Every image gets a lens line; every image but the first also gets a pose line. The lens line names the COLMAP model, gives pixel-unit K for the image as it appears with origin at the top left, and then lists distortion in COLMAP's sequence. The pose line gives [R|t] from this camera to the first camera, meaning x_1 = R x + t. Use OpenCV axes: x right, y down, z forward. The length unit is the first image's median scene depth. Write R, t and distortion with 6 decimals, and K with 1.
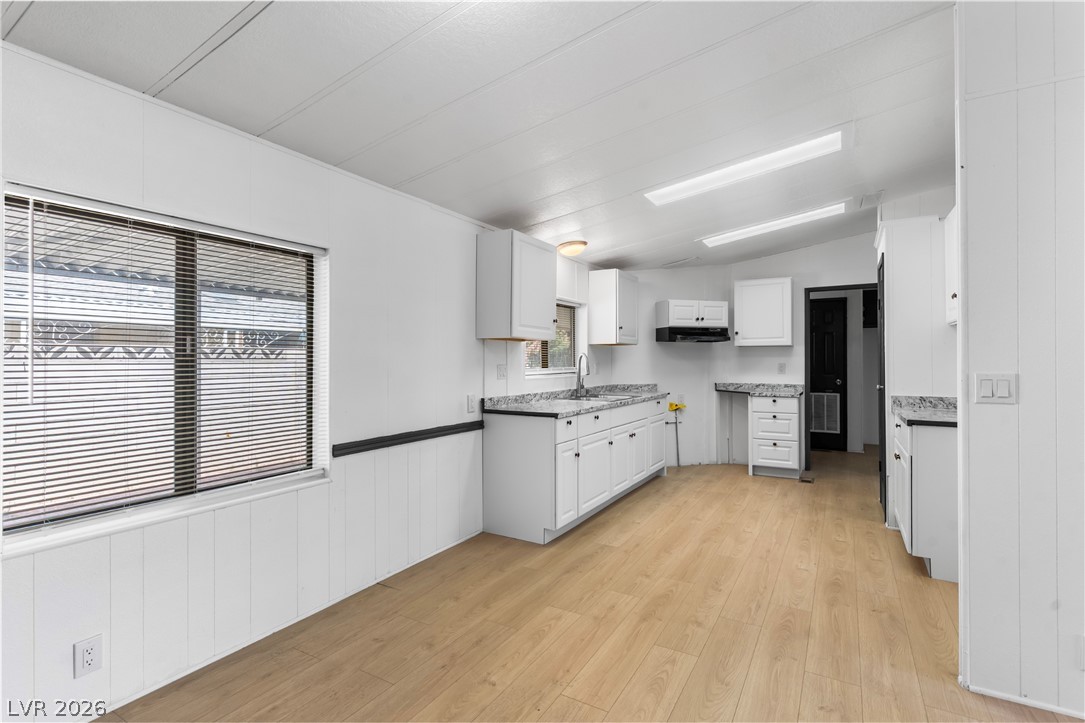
lens RADIAL K [[512.3, 0, 544.3], [0, 512.3, 357.6], [0, 0, 1]] dist [0.002700, 0.000949]
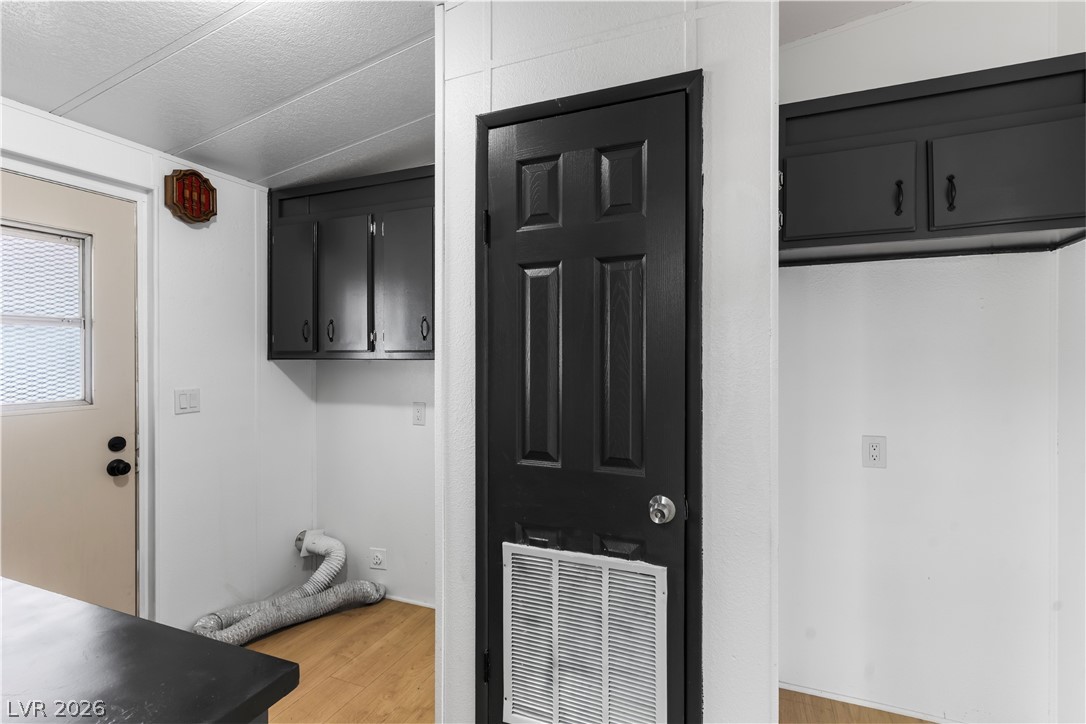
lens RADIAL K [[512.7, 0, 544.8], [0, 512.7, 358.1], [0, 0, 1]] dist [0.002700, 0.000949]
pose [[0.991577, 0.002226, 0.129499, 0.913254], [-0.003301, 0.999962, 0.008089, -0.030666], [-0.129476, -0.008448, 0.991547, 1.462591]]
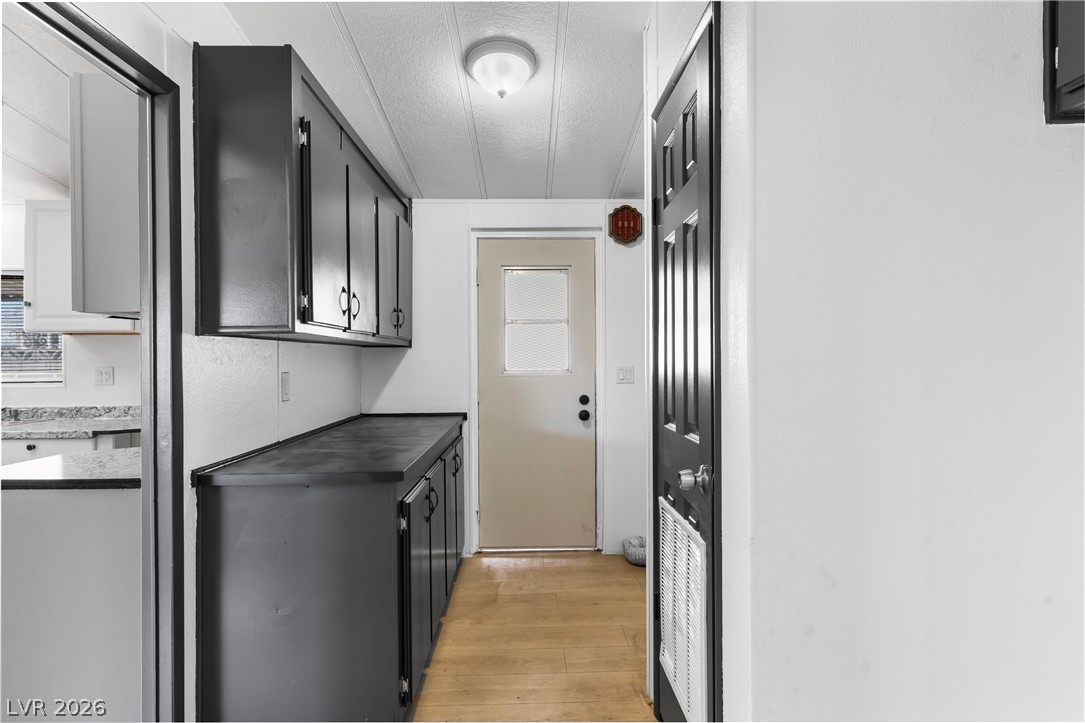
lens RADIAL K [[563.3, 0, 542.5], [0, 563.3, 361.5], [0, 0, 1]] dist [0.002684, 0.000574]
pose [[0.534026, 0.002870, -0.845463, 1.395847], [0.009683, 0.999908, 0.009511, 0.004175], [0.845412, -0.013266, 0.533949, 1.537927]]
